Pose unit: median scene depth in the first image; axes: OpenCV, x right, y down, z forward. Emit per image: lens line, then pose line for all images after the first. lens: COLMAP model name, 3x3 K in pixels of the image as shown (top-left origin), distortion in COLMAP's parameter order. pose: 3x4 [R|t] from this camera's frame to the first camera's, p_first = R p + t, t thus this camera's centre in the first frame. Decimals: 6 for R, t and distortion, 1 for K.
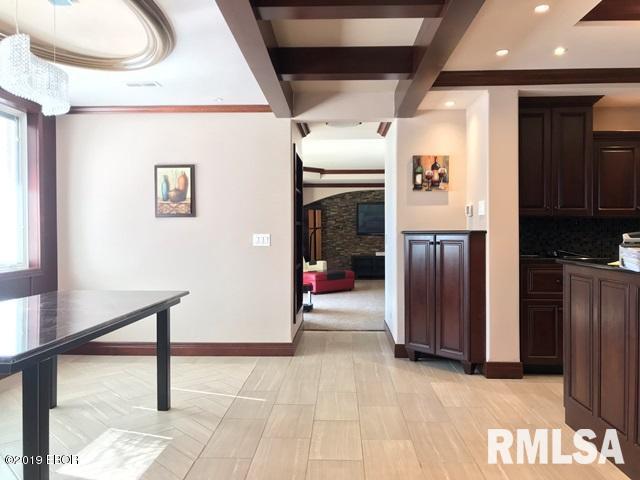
lens RADIAL K [[519.5, 0, 318.4], [0, 519.5, 236.6], [0, 0, 1]] dist [-0.007944, -0.004189]
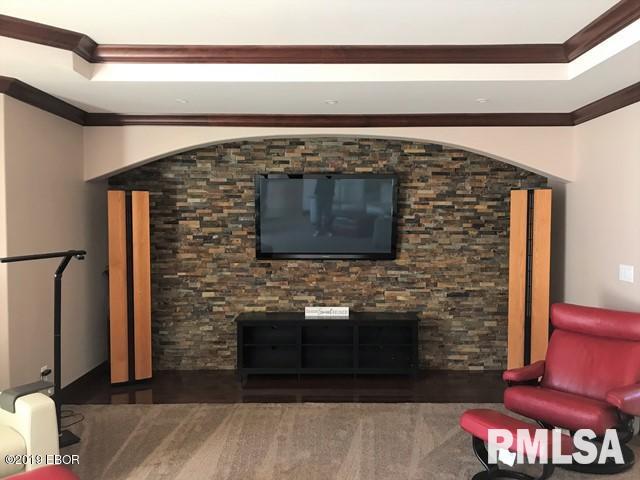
lens RADIAL K [[519.5, 0, 321.7], [0, 519.5, 241.4], [0, 0, 1]] dist [-0.007944, -0.004189]
pose [[0.999975, -0.000687, 0.007053, 0.117619], [0.000601, 0.999925, 0.012222, -0.020237], [-0.007061, -0.012218, 0.999900, 0.623541]]
